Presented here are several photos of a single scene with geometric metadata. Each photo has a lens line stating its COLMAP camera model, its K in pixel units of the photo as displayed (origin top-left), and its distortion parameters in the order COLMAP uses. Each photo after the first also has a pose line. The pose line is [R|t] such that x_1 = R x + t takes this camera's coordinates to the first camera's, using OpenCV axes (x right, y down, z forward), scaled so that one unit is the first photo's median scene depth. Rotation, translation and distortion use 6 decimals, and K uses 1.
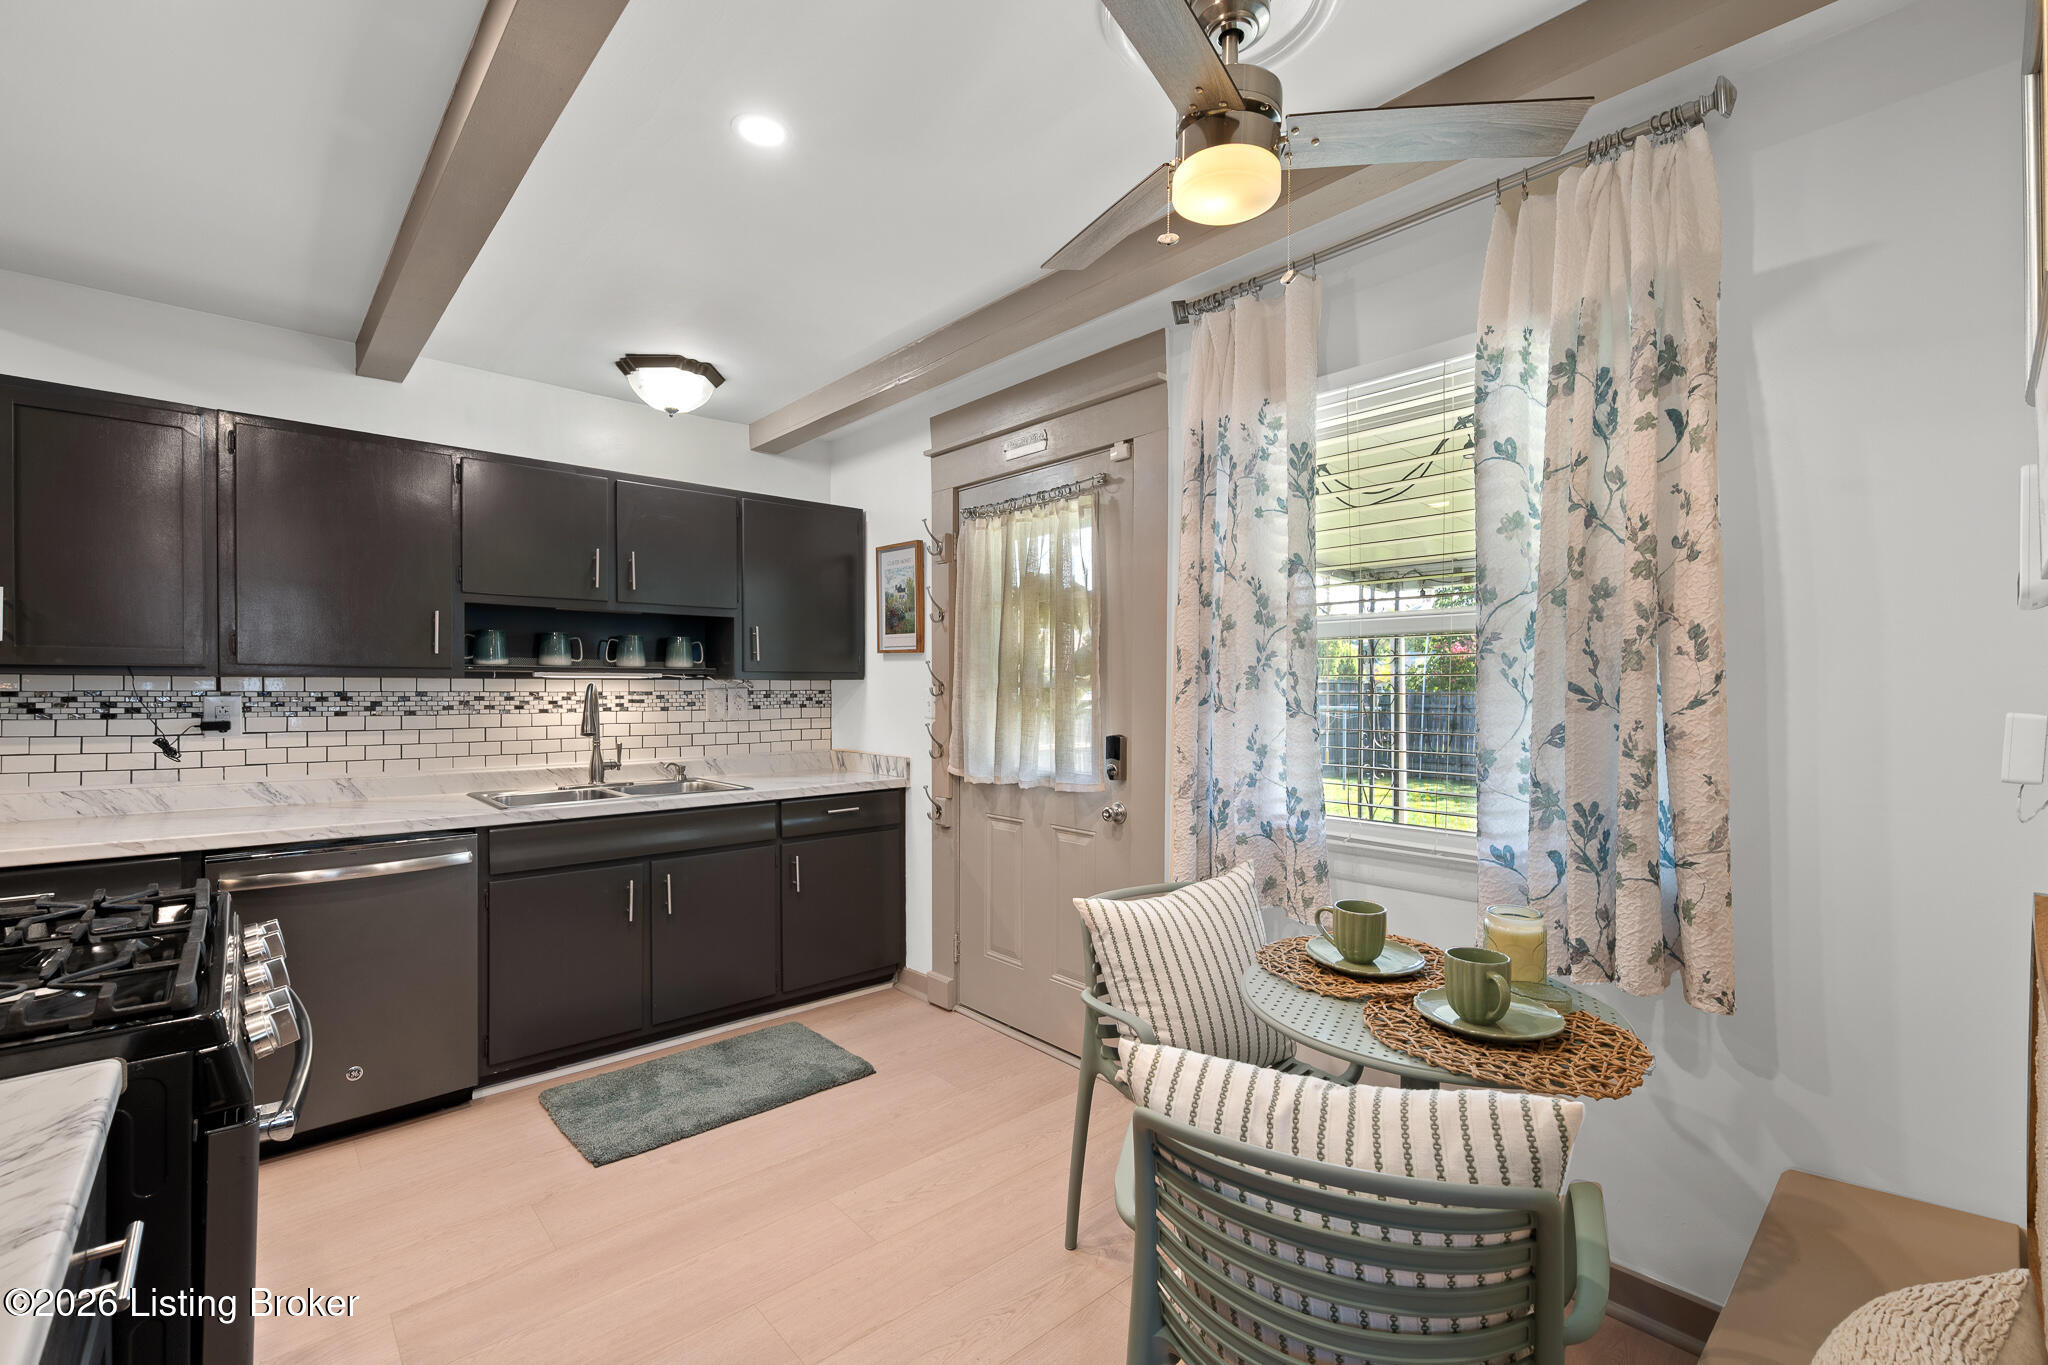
lens RADIAL K [[873.2, 0, 1027.3], [0, 873.2, 685.7], [0, 0, 1]] dist [0.000379, 0.000082]
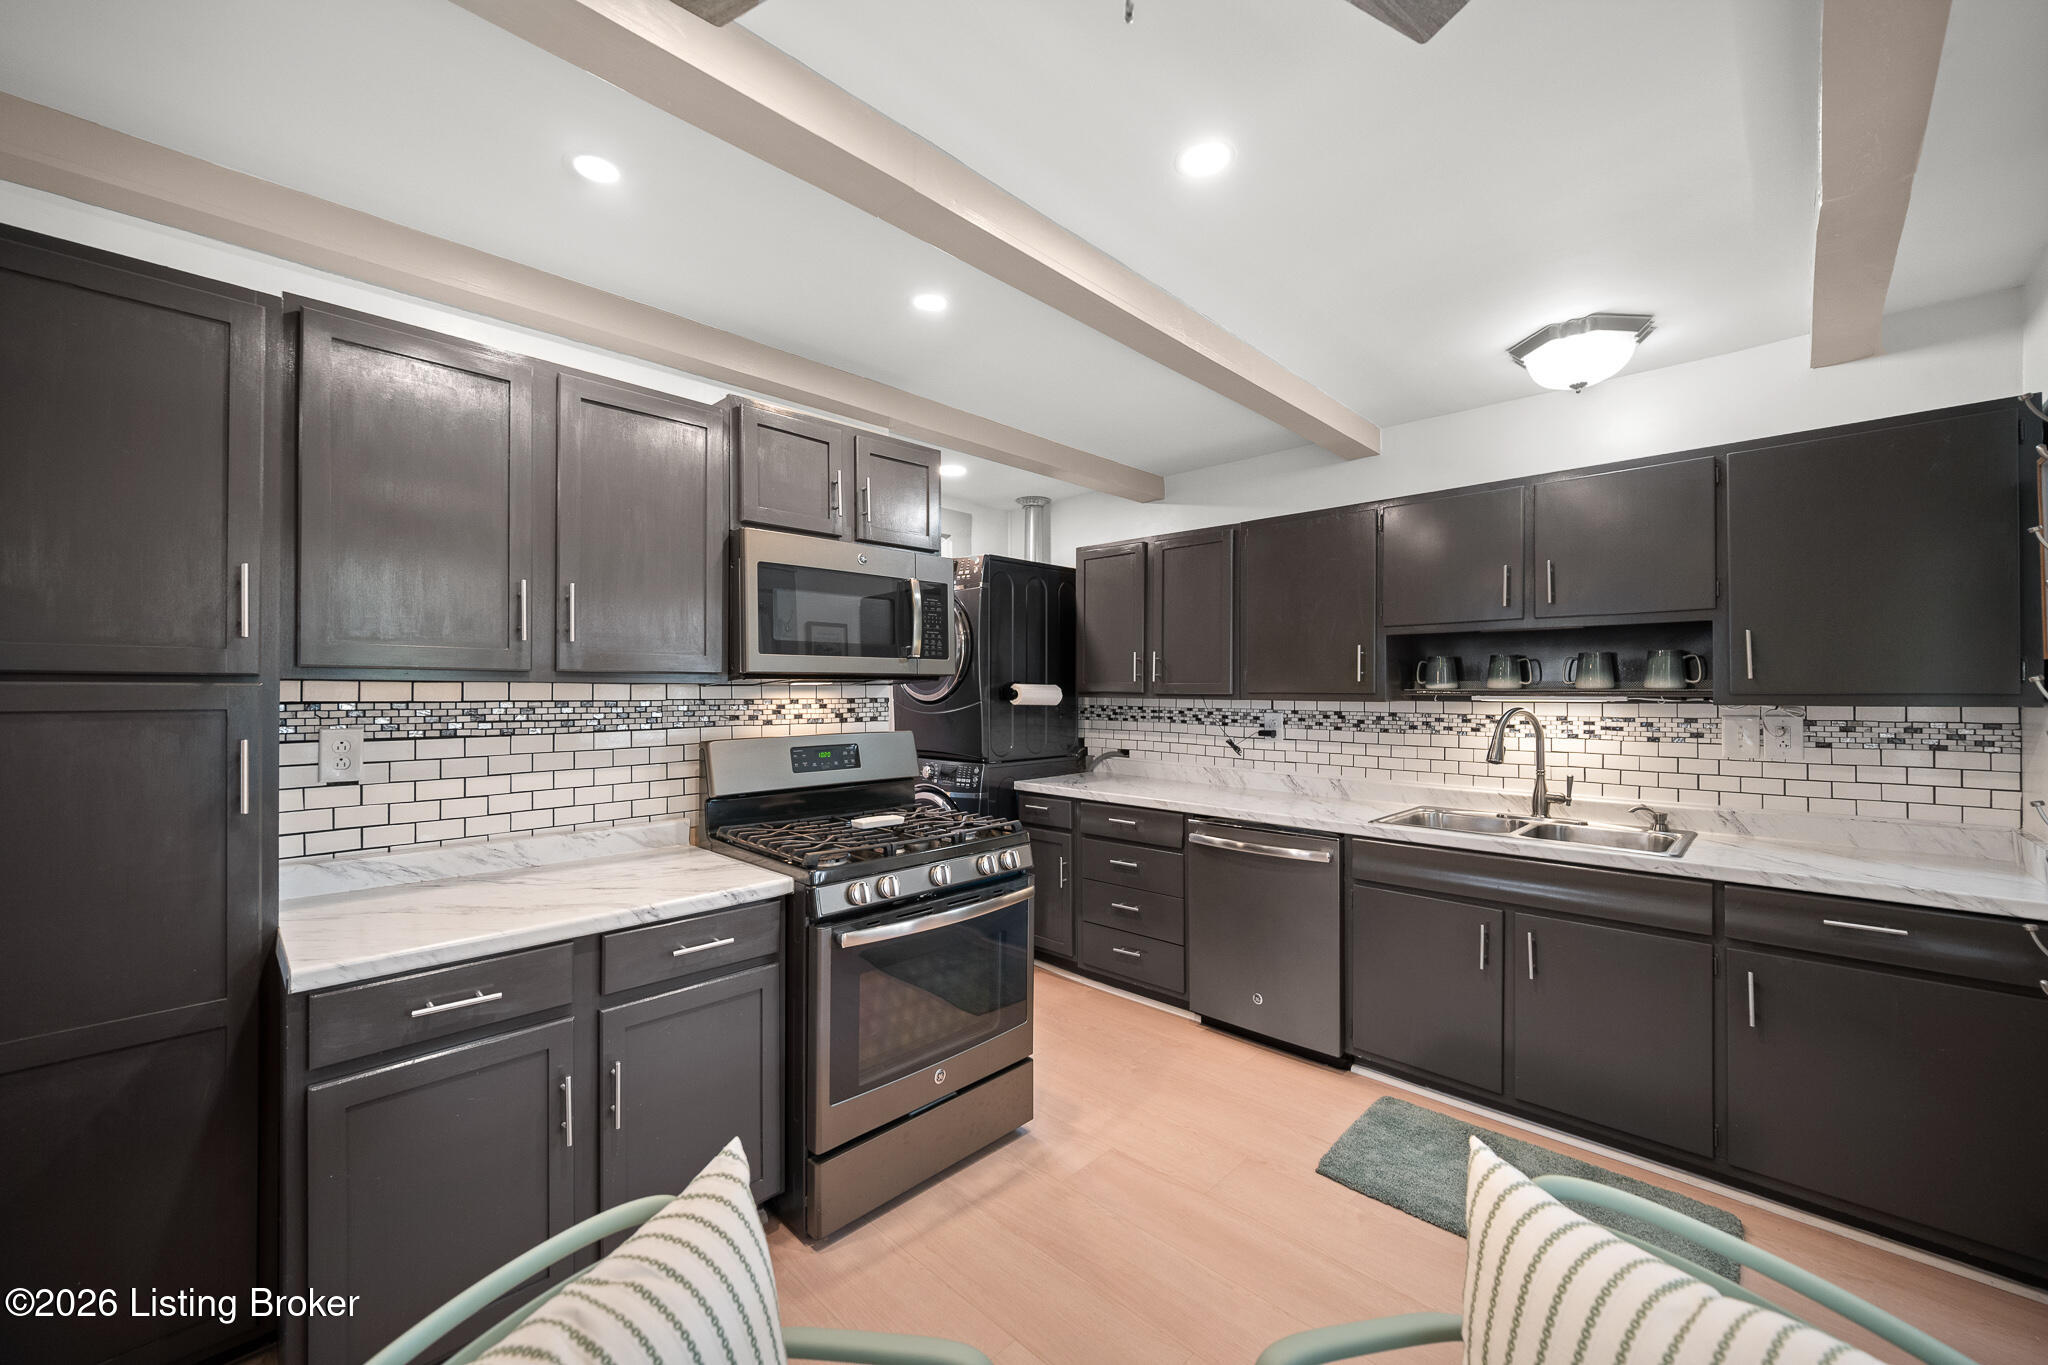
lens RADIAL K [[801.7, 0, 1024.0], [0, 801.7, 682.5], [0, 0, 1]] dist [0.000468, 0.000226]
pose [[0.063315, -0.010567, -0.997938, 0.333065], [0.000408, 0.999944, -0.010563, -0.021512], [0.997994, 0.000262, 0.063316, 0.426840]]
